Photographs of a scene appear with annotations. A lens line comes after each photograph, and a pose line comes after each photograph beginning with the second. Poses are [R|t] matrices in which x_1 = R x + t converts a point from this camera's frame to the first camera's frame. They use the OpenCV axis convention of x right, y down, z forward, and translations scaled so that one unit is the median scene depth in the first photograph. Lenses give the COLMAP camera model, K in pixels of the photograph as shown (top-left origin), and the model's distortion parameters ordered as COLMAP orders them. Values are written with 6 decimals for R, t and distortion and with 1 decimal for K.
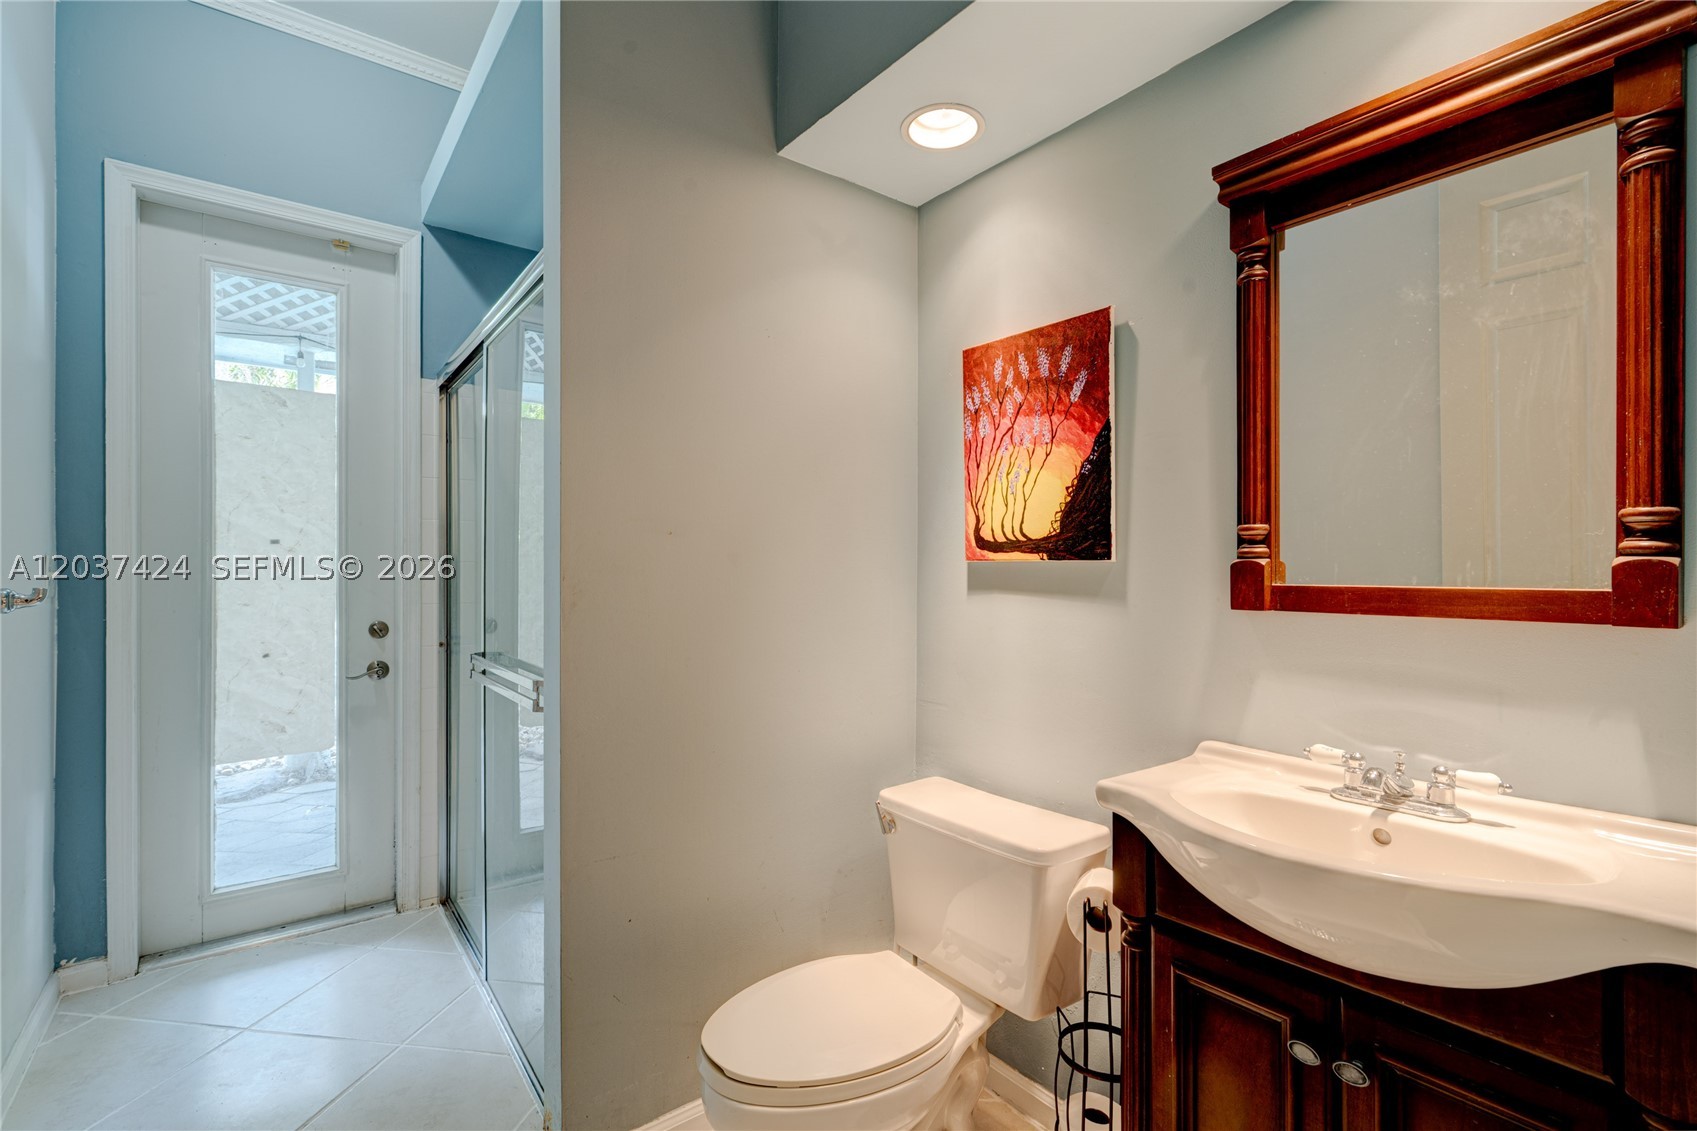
lens RADIAL K [[789.4, 0, 854.7], [0, 789.4, 570.3], [0, 0, 1]] dist [-0.003803, 0.001977]
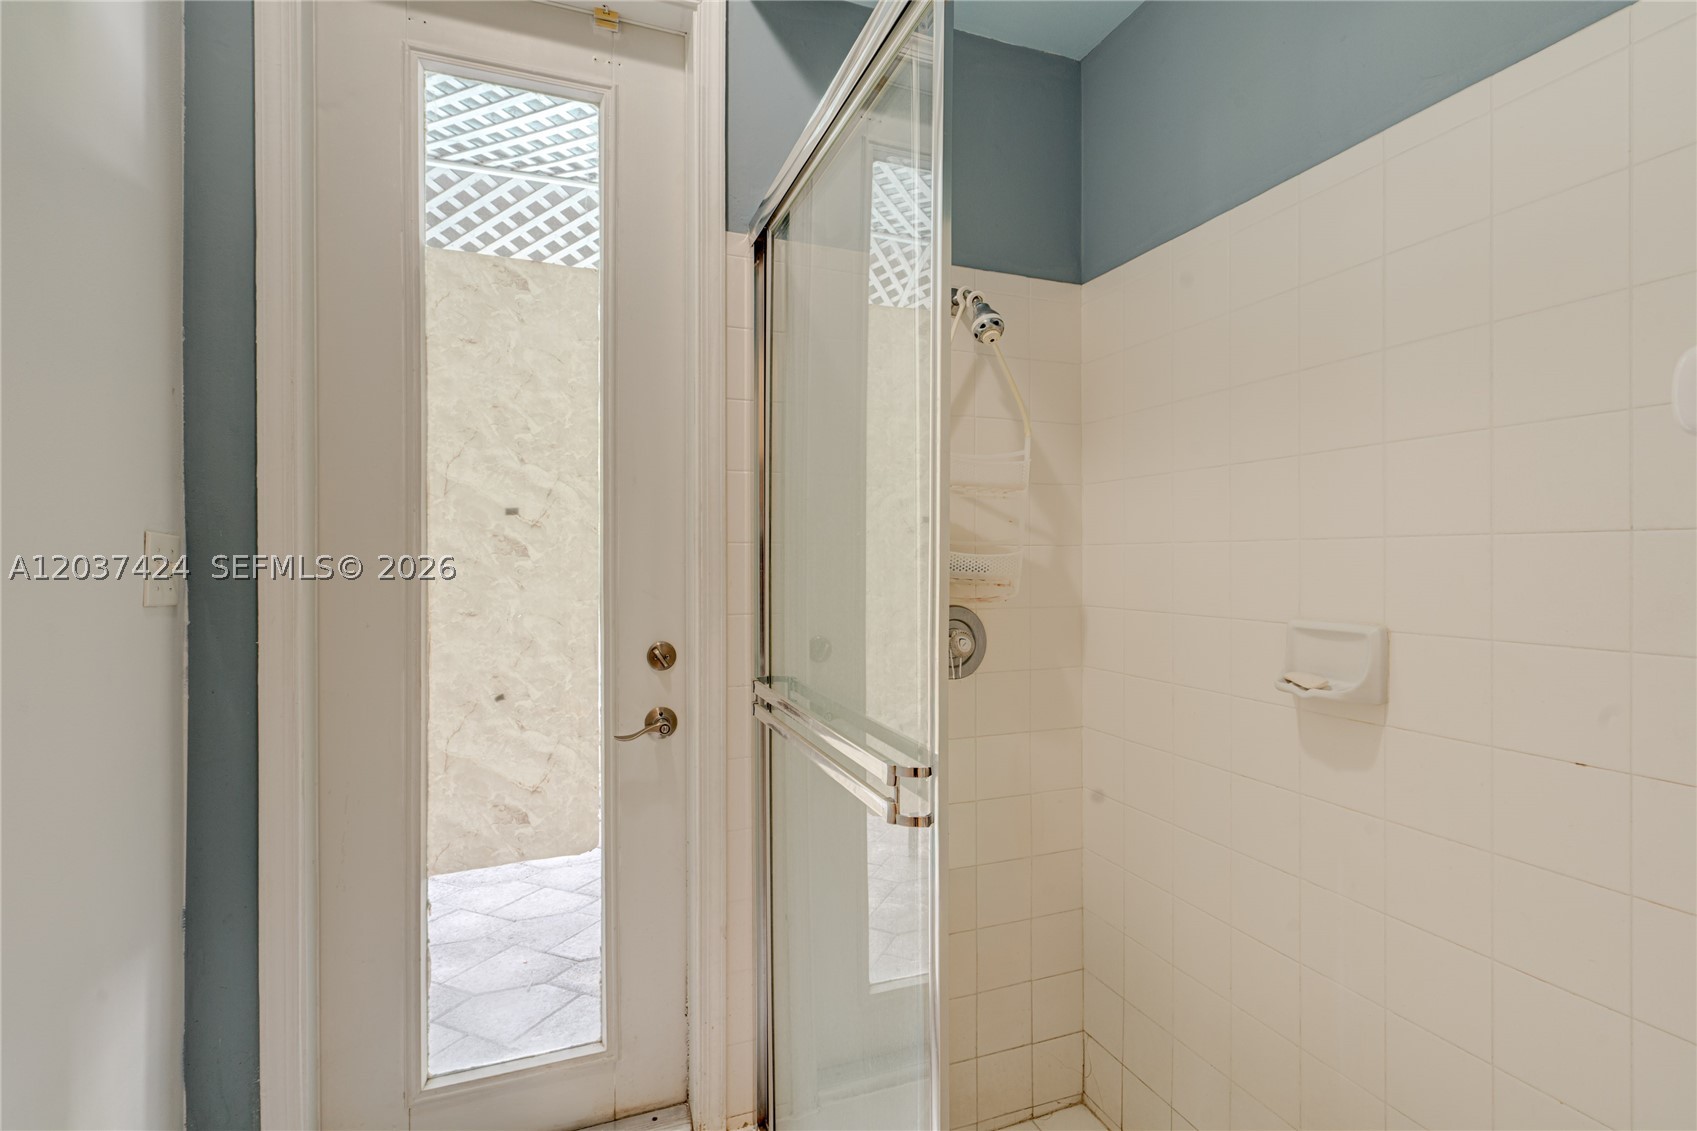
lens RADIAL K [[789.4, 0, 848.3], [0, 789.4, 556.1], [0, 0, 1]] dist [-0.003803, 0.001977]
pose [[0.960689, -0.001725, -0.277621, -0.334247], [0.002404, 0.999995, 0.002106, -0.002467], [0.277616, -0.002691, 0.960688, 0.513524]]
